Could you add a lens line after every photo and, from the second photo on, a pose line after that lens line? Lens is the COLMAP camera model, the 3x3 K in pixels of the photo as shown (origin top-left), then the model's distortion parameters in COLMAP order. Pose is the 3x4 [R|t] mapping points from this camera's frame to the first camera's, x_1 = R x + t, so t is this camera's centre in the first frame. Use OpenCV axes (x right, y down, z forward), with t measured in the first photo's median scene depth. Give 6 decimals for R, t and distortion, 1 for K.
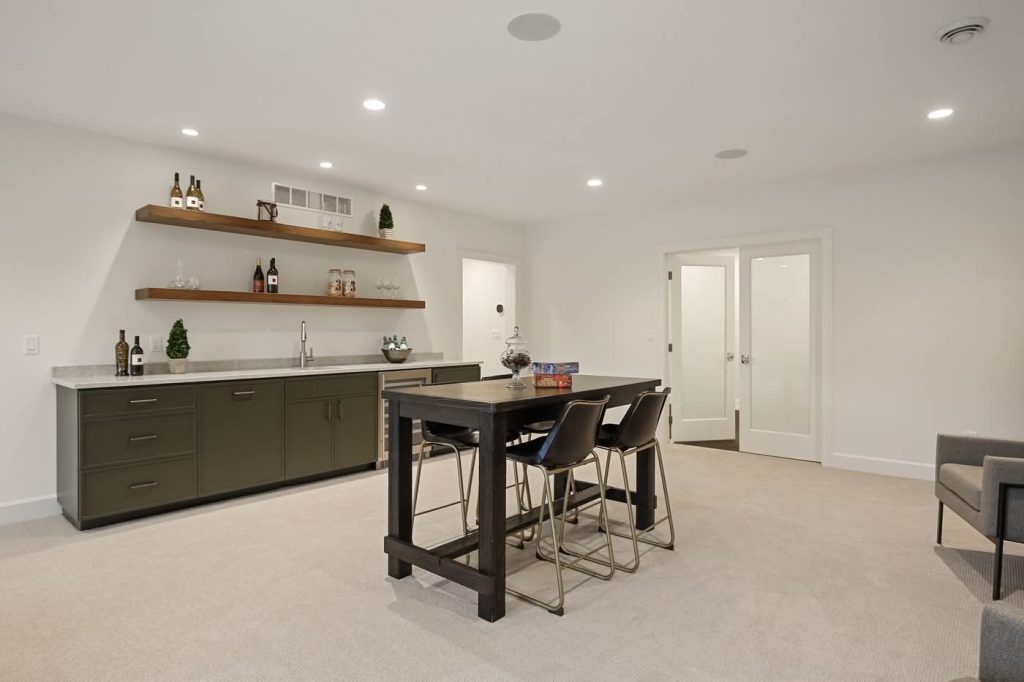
lens RADIAL K [[565.3, 0, 508.6], [0, 565.3, 336.4], [0, 0, 1]] dist [-0.001653, 0.000728]
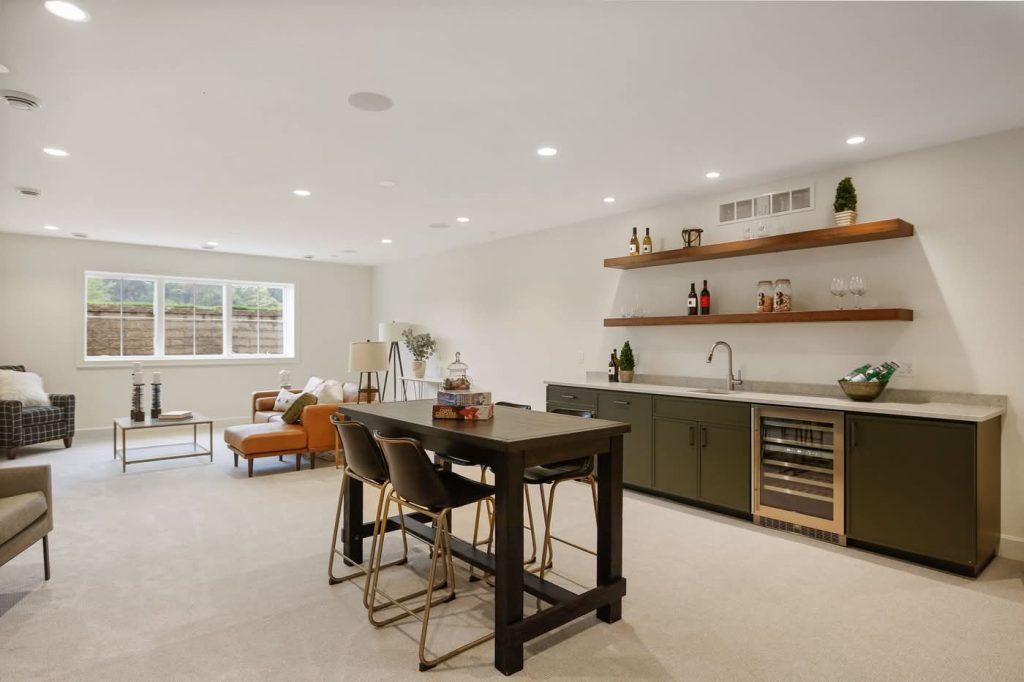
lens RADIAL K [[565.3, 0, 508.6], [0, 565.3, 336.4], [0, 0, 1]] dist [-0.001653, 0.000728]
pose [[-0.139395, -0.005578, -0.990221, 0.630767], [-0.011375, 0.999927, -0.004031, -0.027264], [0.990172, 0.010702, -0.139448, 0.770051]]
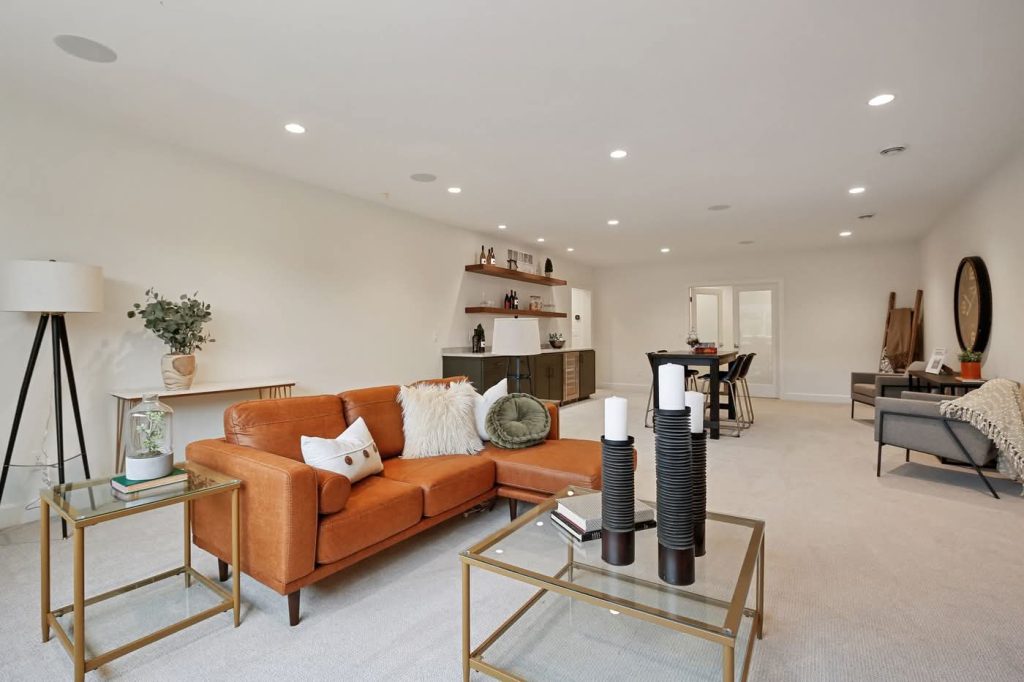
lens RADIAL K [[481.1, 0, 511.7], [0, 481.1, 330.5], [0, 0, 1]] dist [-0.000699, -0.000340]
pose [[0.987153, -0.001278, 0.159775, -0.643845], [0.004020, 0.999850, -0.016834, 0.017355], [-0.159729, 0.017260, 0.987010, -0.510758]]
